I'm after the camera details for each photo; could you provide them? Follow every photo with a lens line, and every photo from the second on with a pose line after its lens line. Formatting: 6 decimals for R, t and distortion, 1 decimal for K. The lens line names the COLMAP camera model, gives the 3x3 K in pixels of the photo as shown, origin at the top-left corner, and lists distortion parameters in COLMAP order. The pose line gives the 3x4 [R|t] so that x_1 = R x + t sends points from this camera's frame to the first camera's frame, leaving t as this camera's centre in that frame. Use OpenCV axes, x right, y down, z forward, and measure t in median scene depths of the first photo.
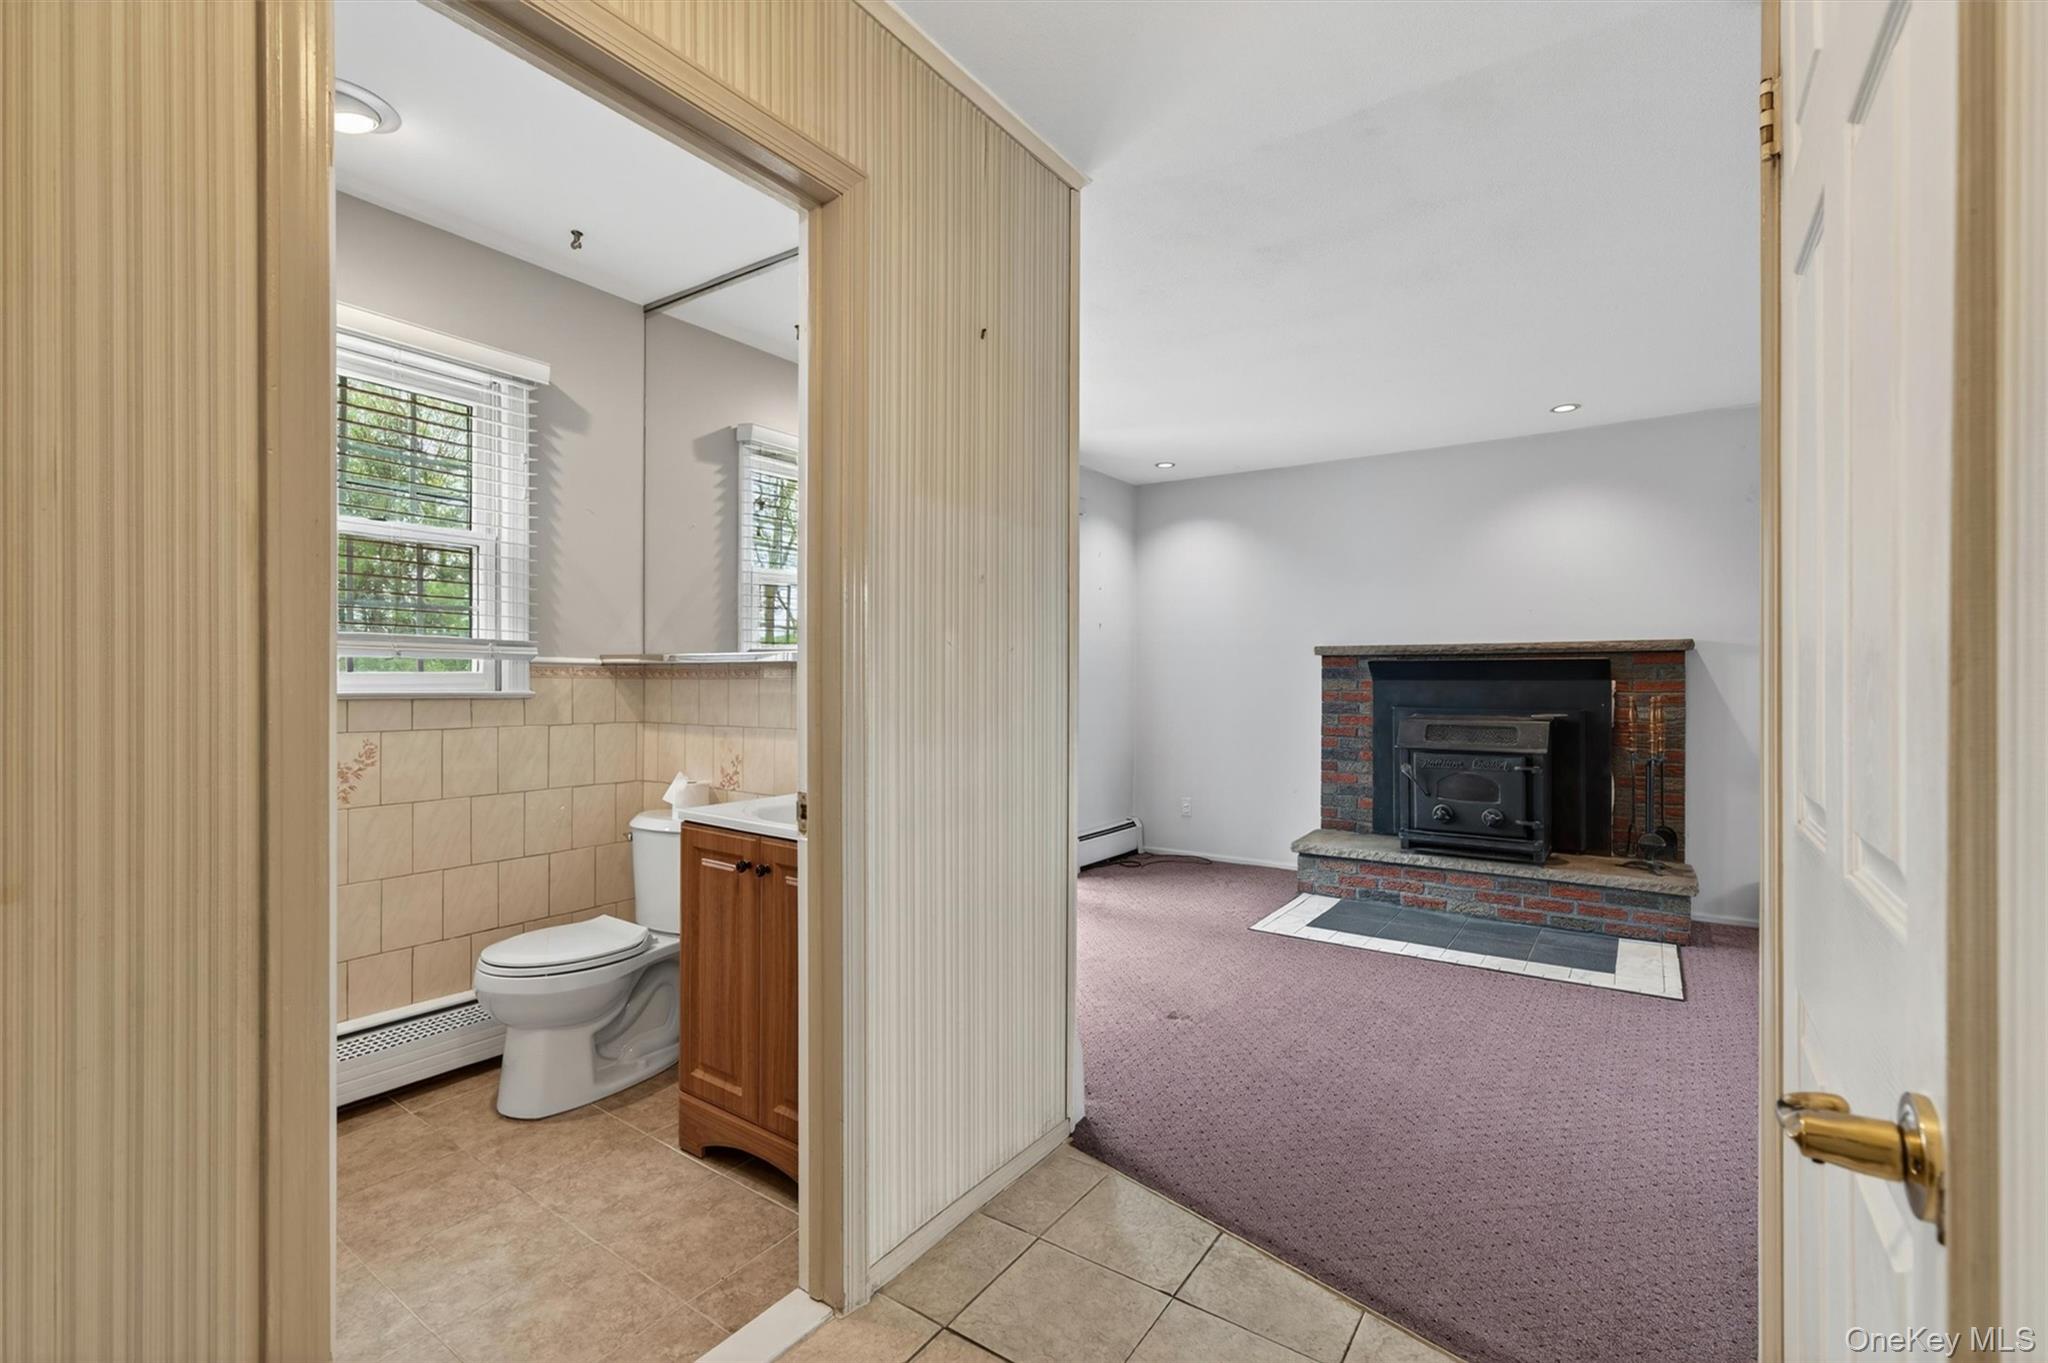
lens RADIAL K [[895.9, 0, 1020.2], [0, 895.9, 677.2], [0, 0, 1]] dist [0.002775, -0.000750]
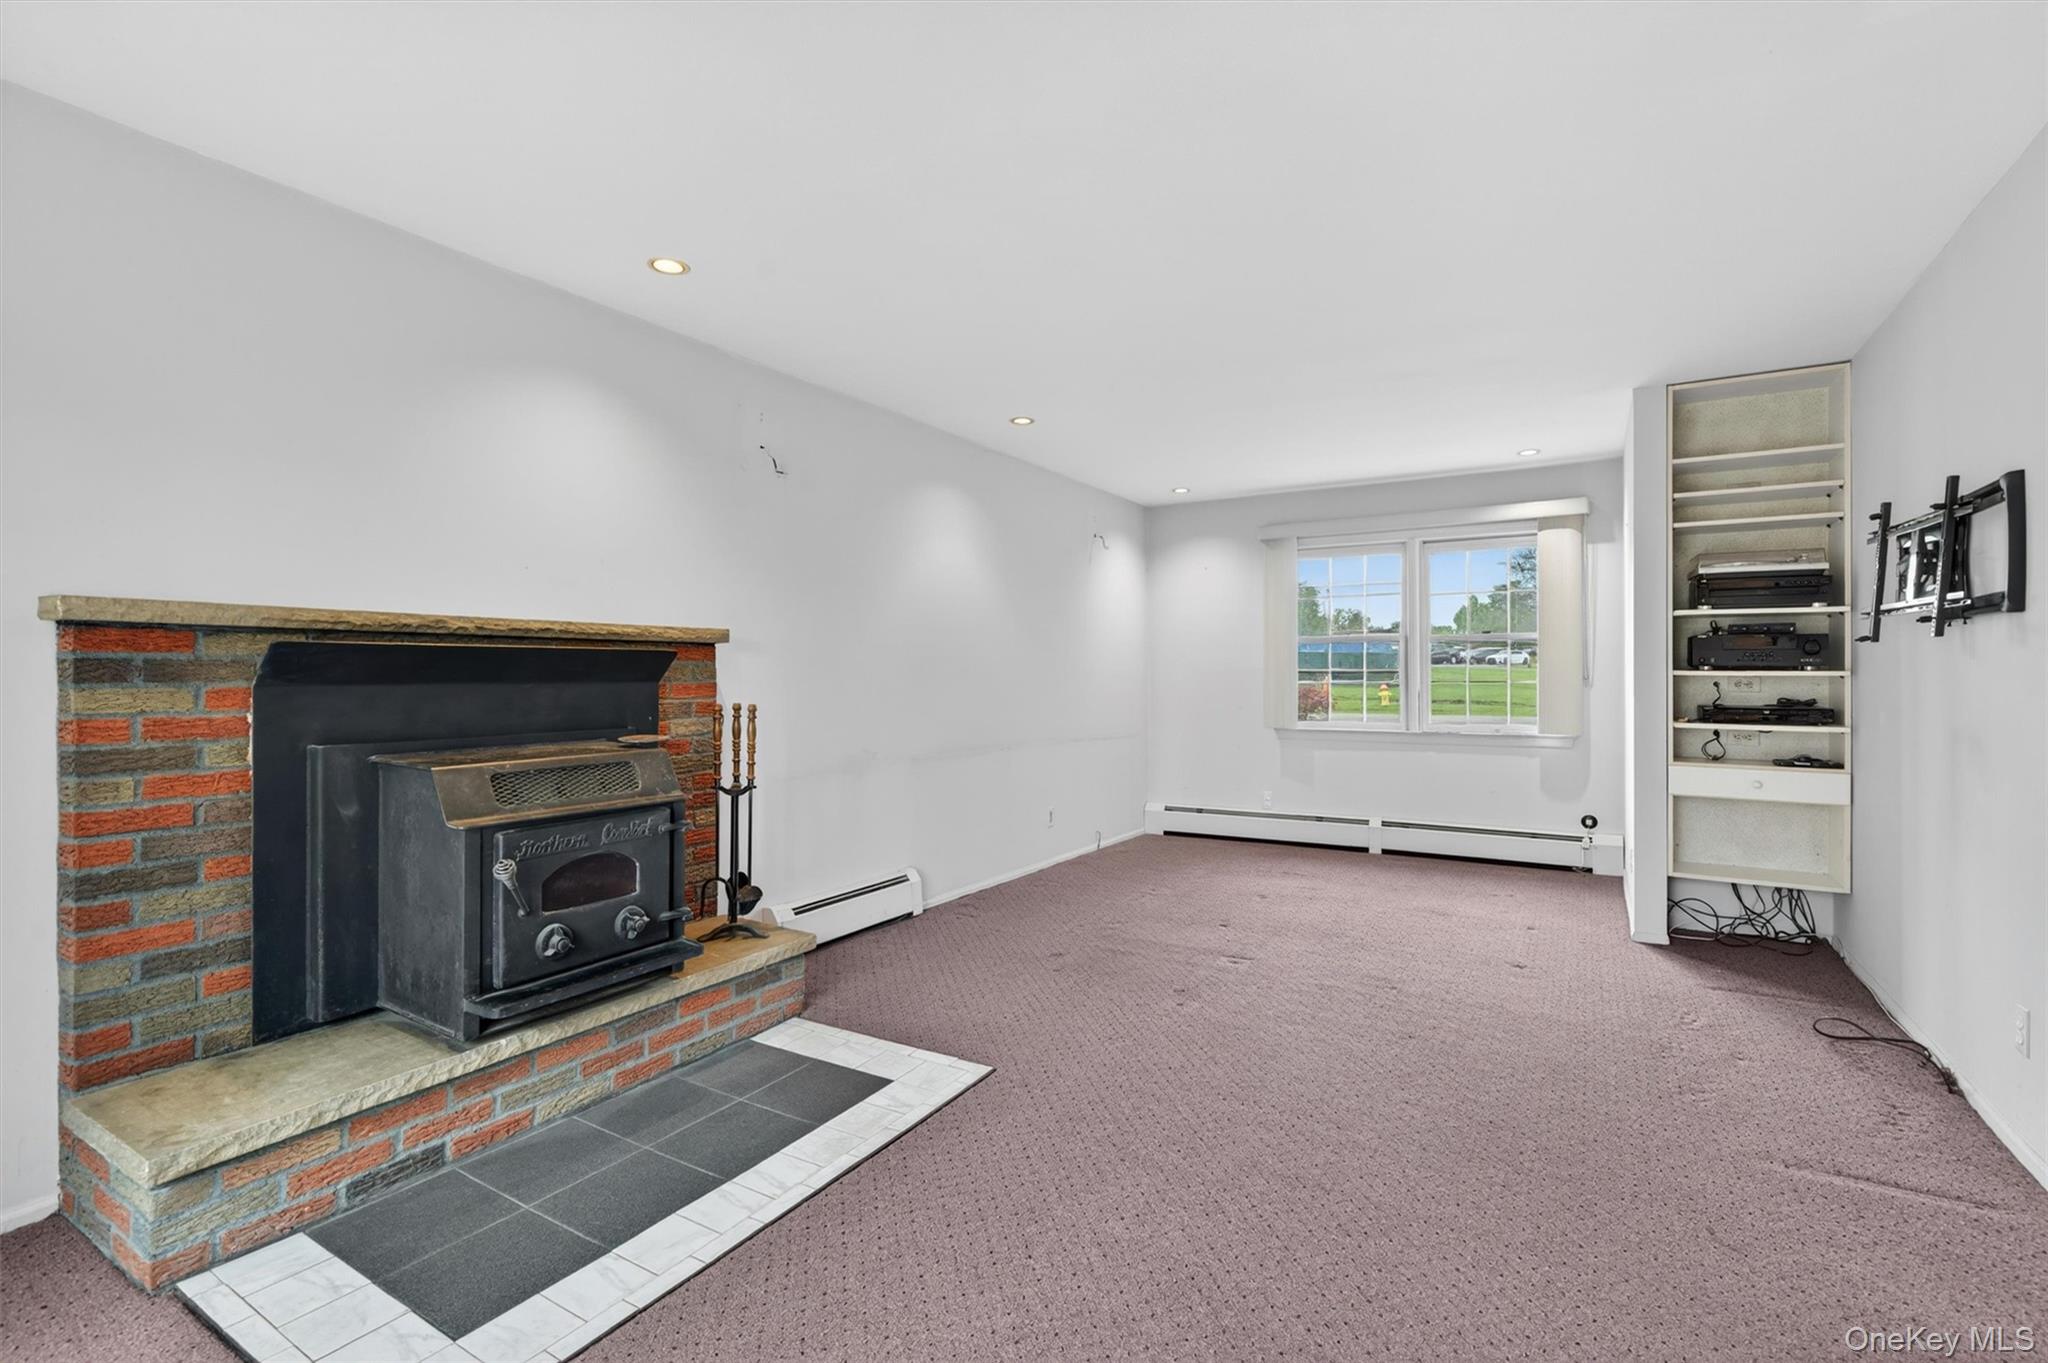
lens RADIAL K [[920.4, 0, 1030.8], [0, 920.4, 685.2], [0, 0, 1]] dist [-0.000007, 0.000308]
pose [[-0.058855, -0.011338, 0.998202, -0.061527], [0.004182, 0.999924, 0.011604, -0.000780], [-0.998258, 0.004857, -0.058803, 0.620357]]
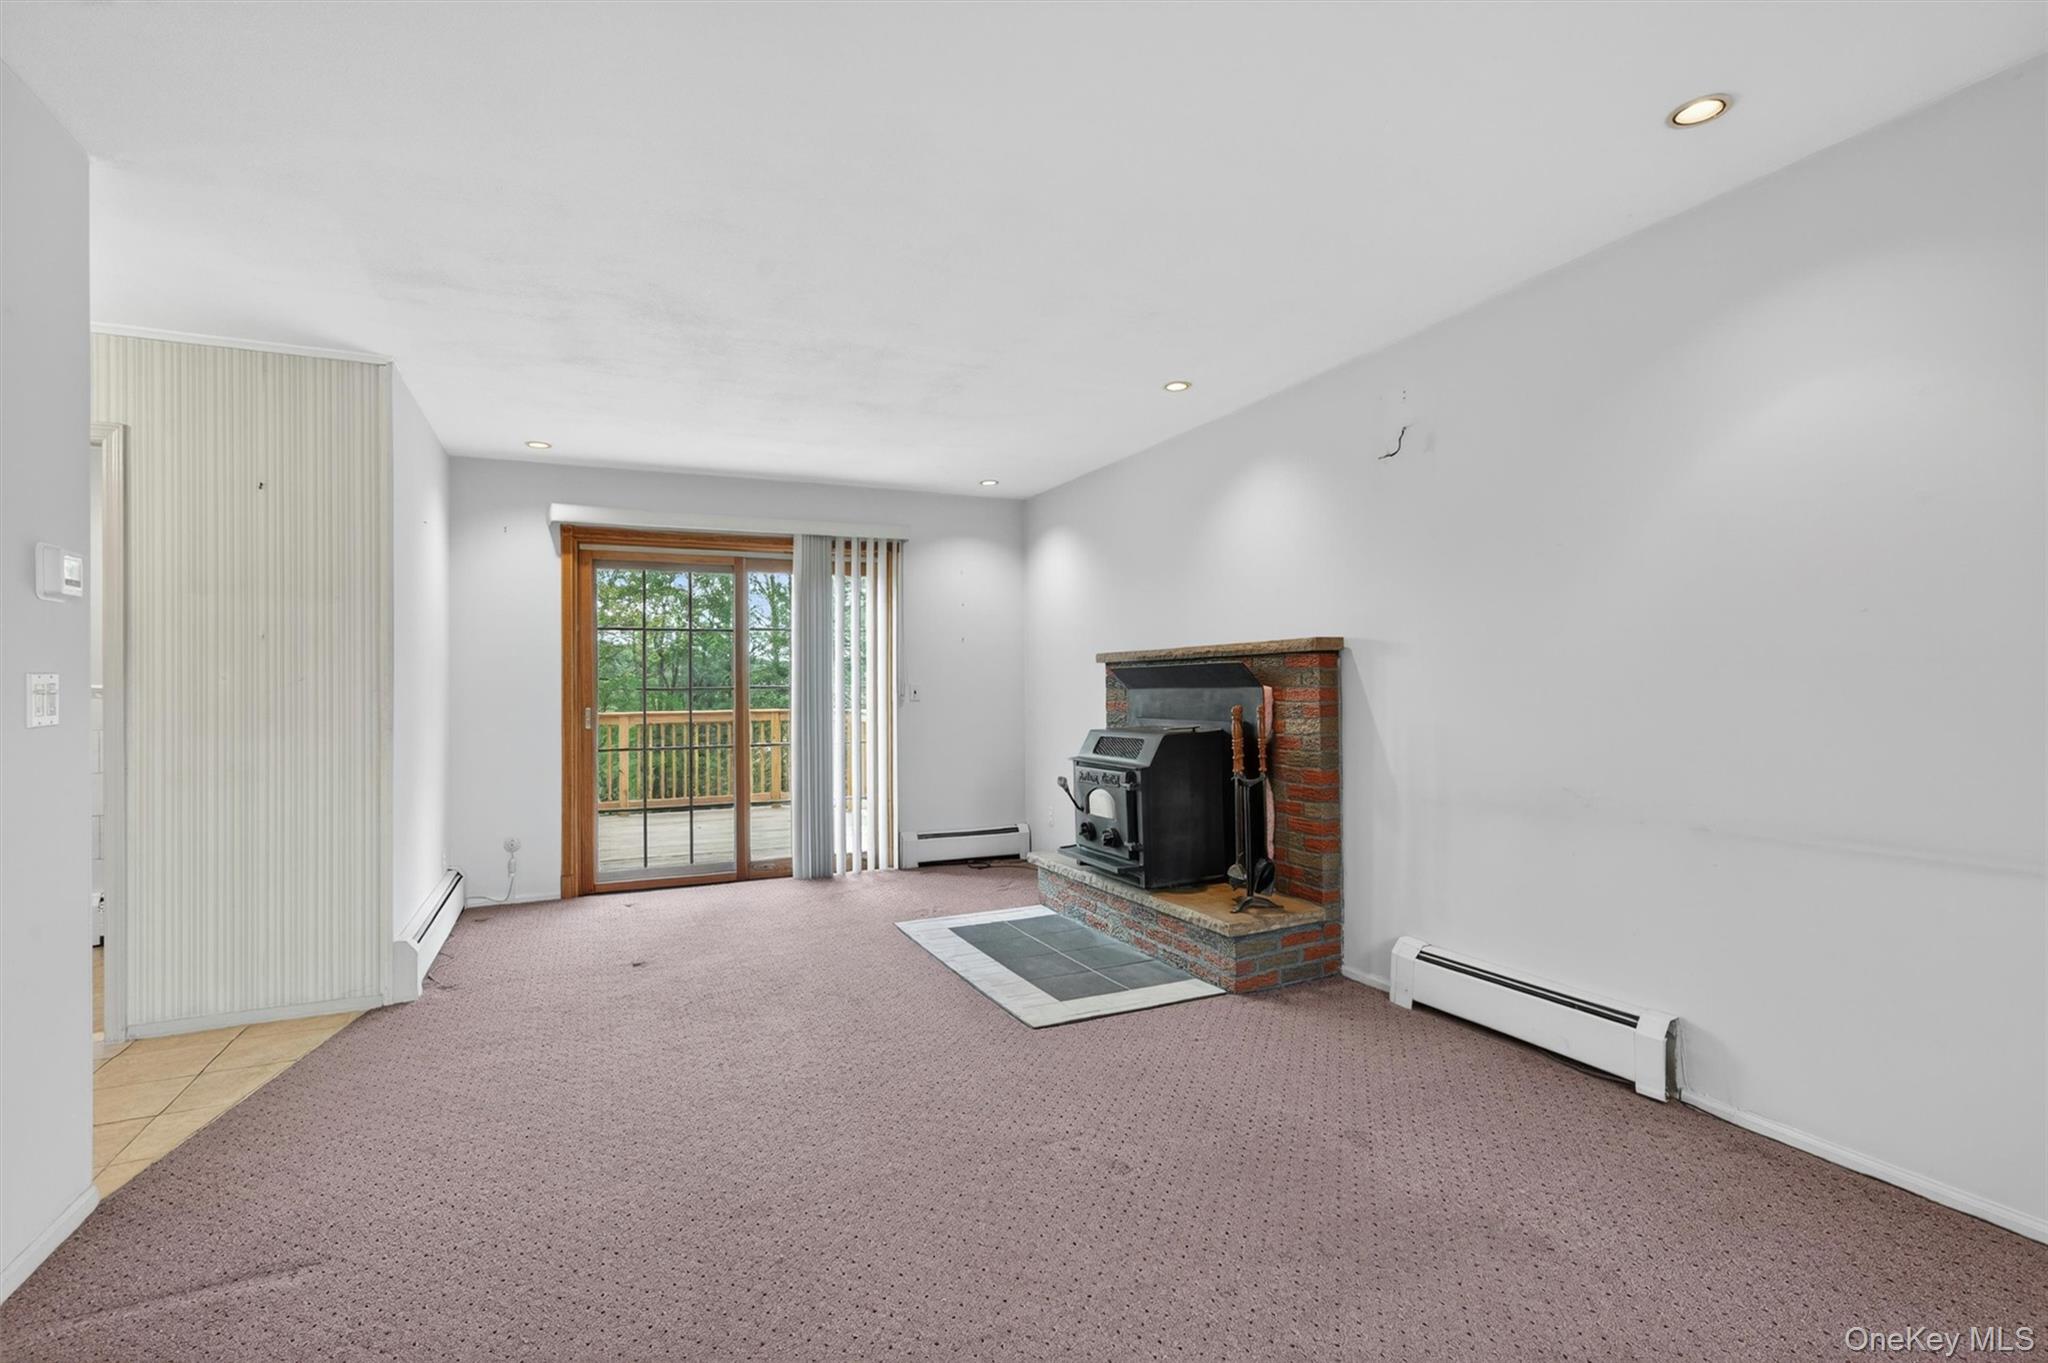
lens RADIAL K [[920.4, 0, 1014.8], [0, 920.4, 677.3], [0, 0, 1]] dist [-0.000007, 0.000308]
pose [[0.859979, -0.019819, -0.509944, 0.745769], [0.016664, 0.999803, -0.010754, 0.000014], [0.510057, 0.000751, 0.860141, 0.096814]]
